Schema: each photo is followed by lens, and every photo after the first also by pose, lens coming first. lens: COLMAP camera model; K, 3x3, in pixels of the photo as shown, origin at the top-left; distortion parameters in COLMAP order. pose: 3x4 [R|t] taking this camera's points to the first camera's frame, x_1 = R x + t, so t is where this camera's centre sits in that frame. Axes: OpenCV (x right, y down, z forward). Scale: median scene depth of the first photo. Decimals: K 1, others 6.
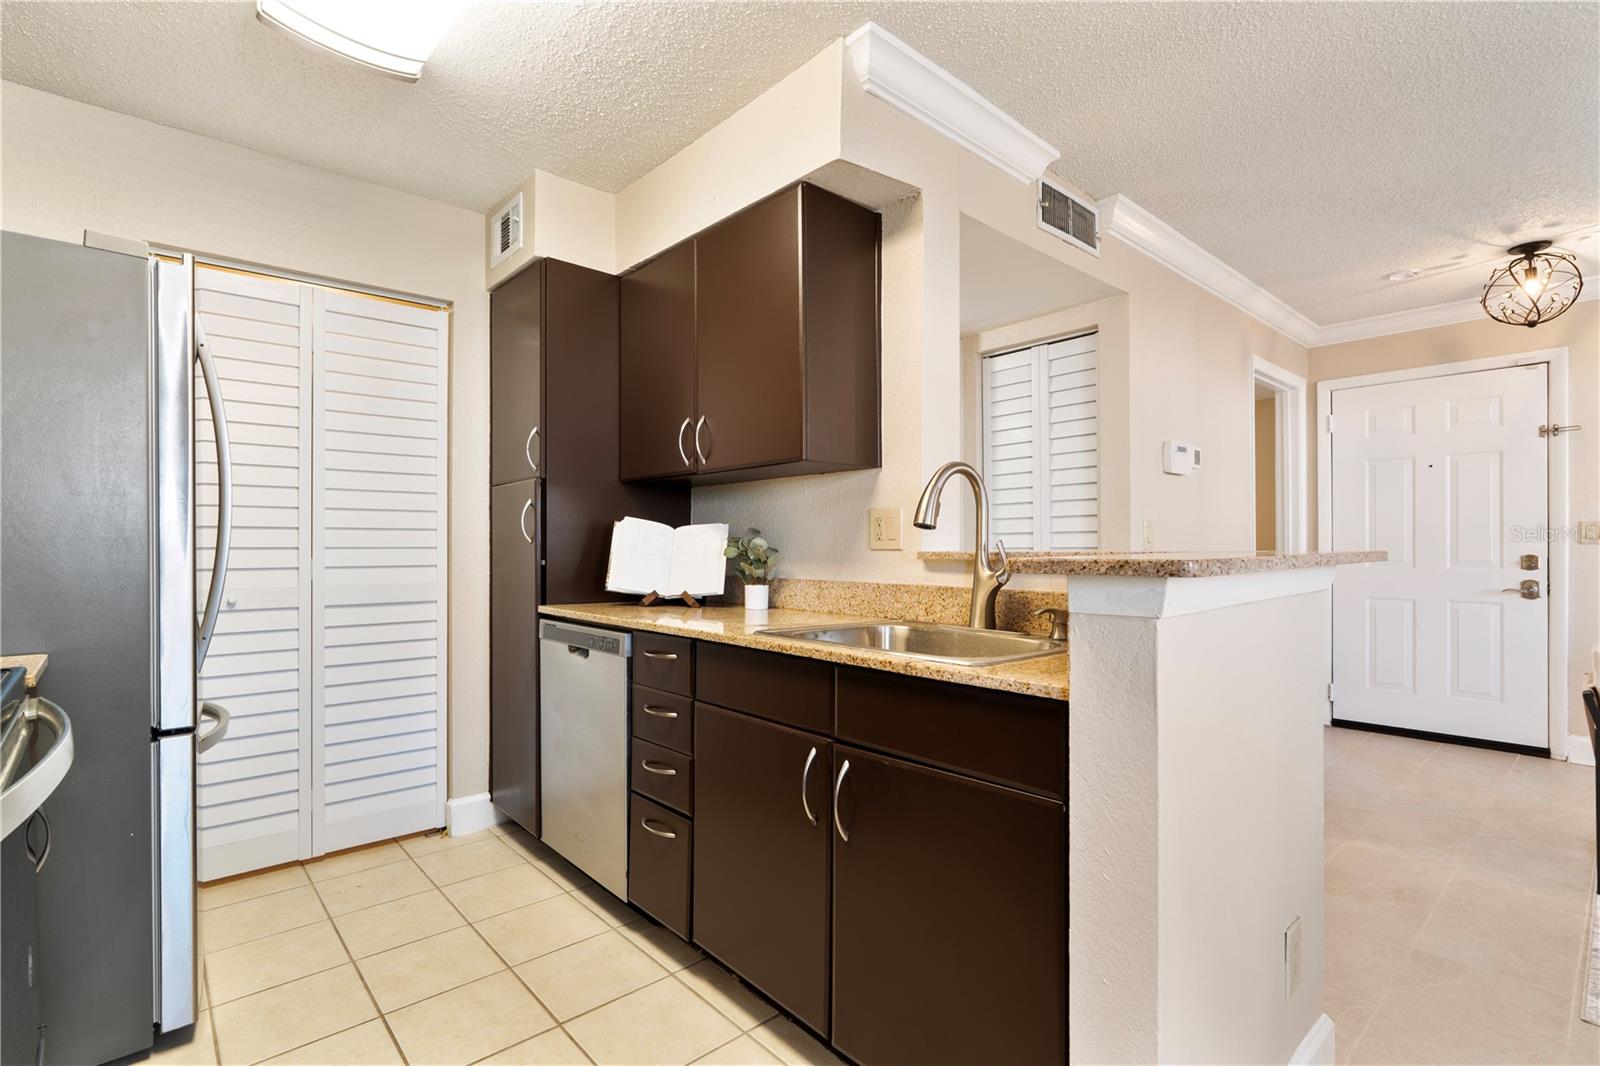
lens RADIAL K [[747.4, 0, 765.8], [0, 747.4, 541.2], [0, 0, 1]] dist [0.000229, 0.000139]
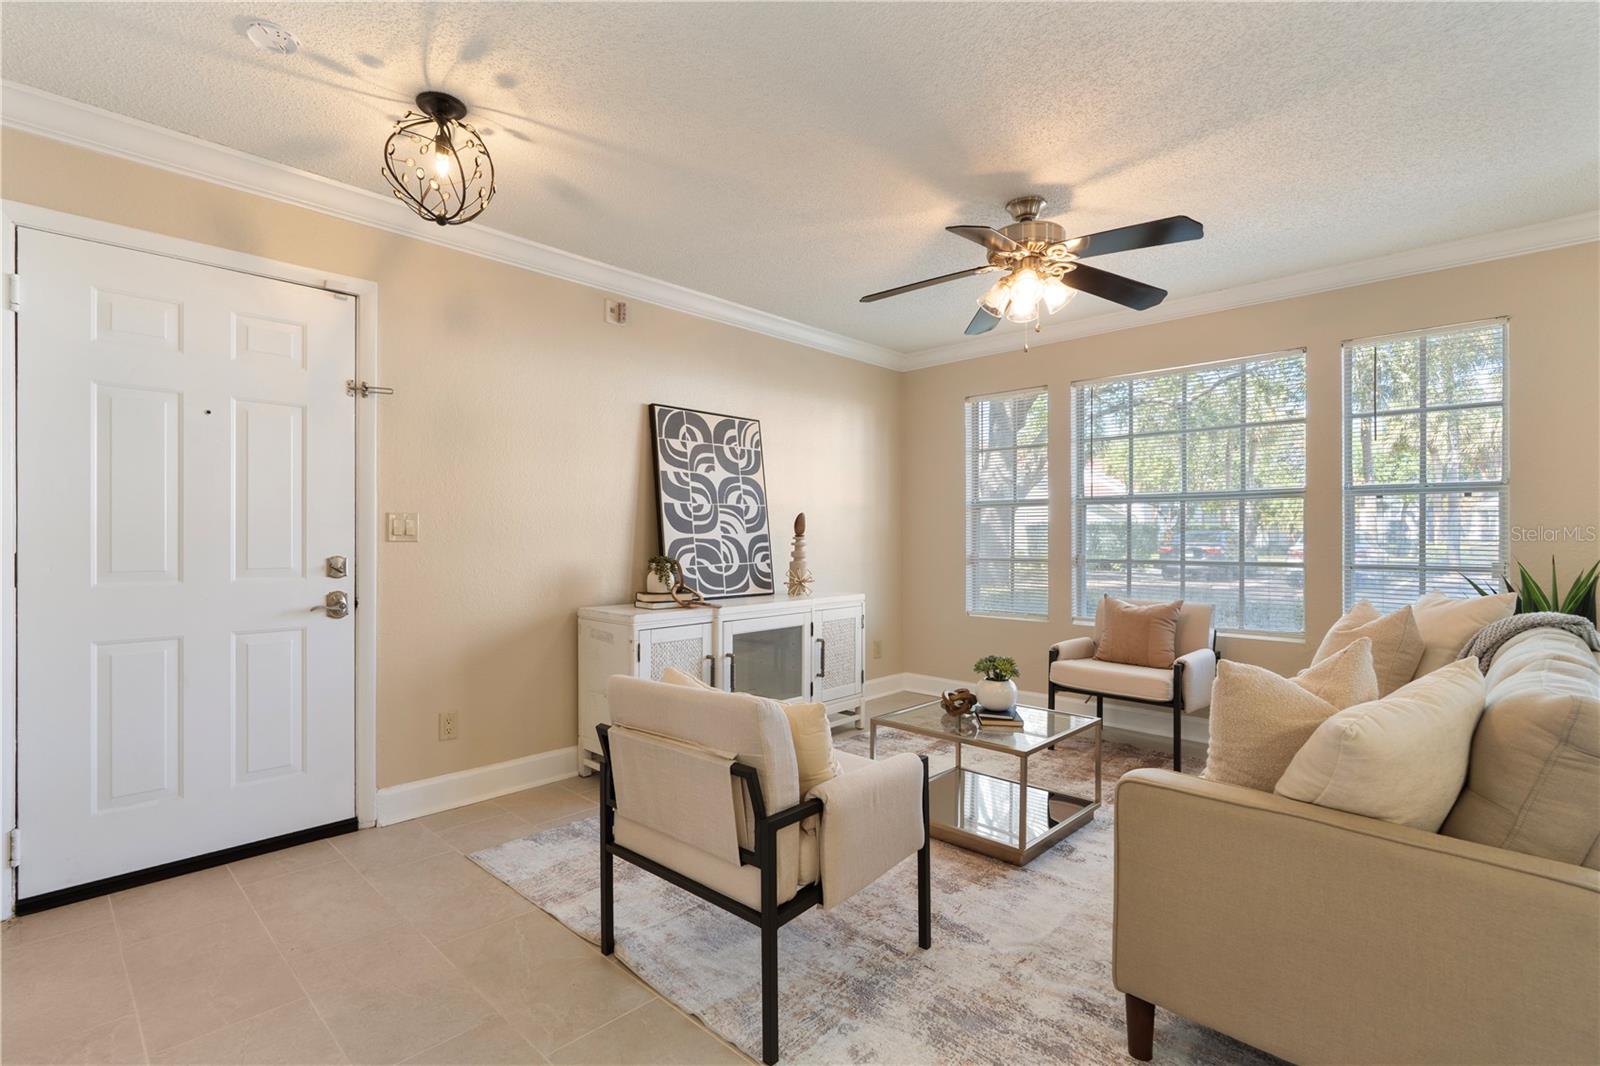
lens RADIAL K [[747.4, 0, 765.8], [0, 747.4, 541.2], [0, 0, 1]] dist [0.000229, 0.000139]
pose [[-0.087770, 0.002568, 0.996137, 0.273551], [-0.000643, 0.999996, -0.002635, 0.005149], [-0.996141, -0.000872, -0.087768, 0.661637]]
